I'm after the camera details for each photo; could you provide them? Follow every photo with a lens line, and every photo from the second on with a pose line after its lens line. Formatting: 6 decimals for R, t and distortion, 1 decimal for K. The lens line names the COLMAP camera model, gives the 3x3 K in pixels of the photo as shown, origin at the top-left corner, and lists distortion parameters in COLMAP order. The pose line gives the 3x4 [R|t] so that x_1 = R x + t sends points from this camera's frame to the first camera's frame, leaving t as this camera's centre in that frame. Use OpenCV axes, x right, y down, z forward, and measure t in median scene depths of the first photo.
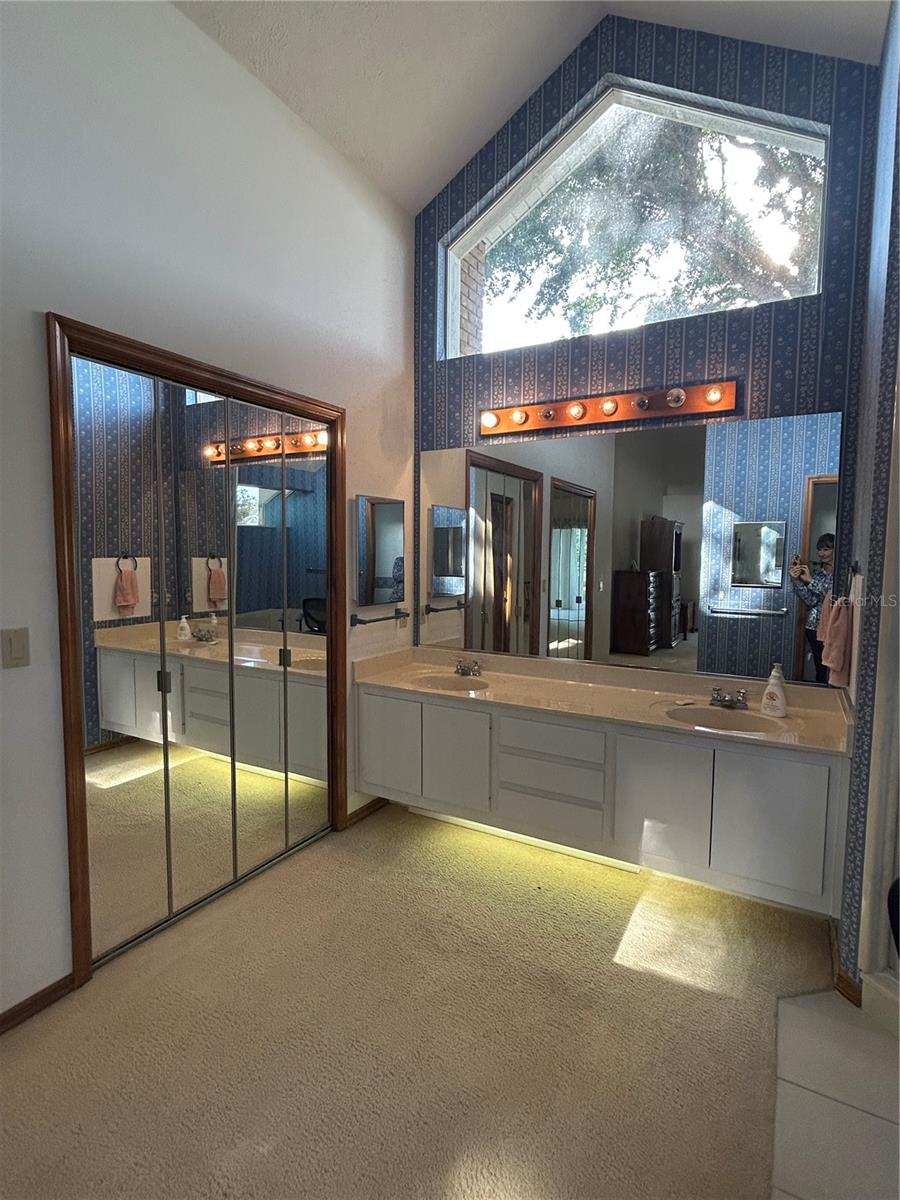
lens RADIAL K [[600.1, 0, 449.4], [0, 600.1, 601.0], [0, 0, 1]] dist [-0.002584, 0.001102]
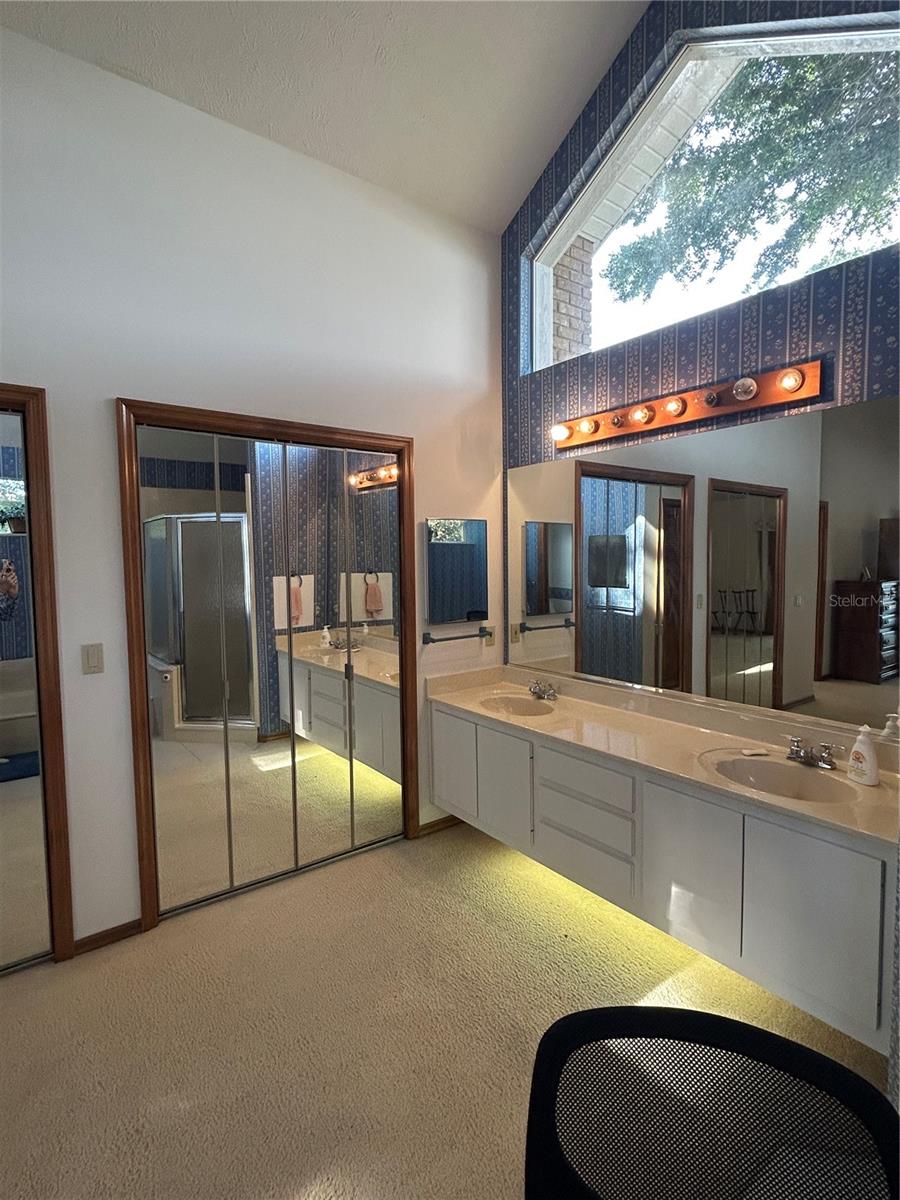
lens RADIAL K [[600.1, 0, 452.4], [0, 600.1, 601.1], [0, 0, 1]] dist [-0.002584, 0.001102]
pose [[0.921728, 0.008840, -0.387736, 0.286552], [-0.011728, 0.999918, -0.005082, -0.028113], [0.387659, 0.009231, 0.921756, 0.058913]]
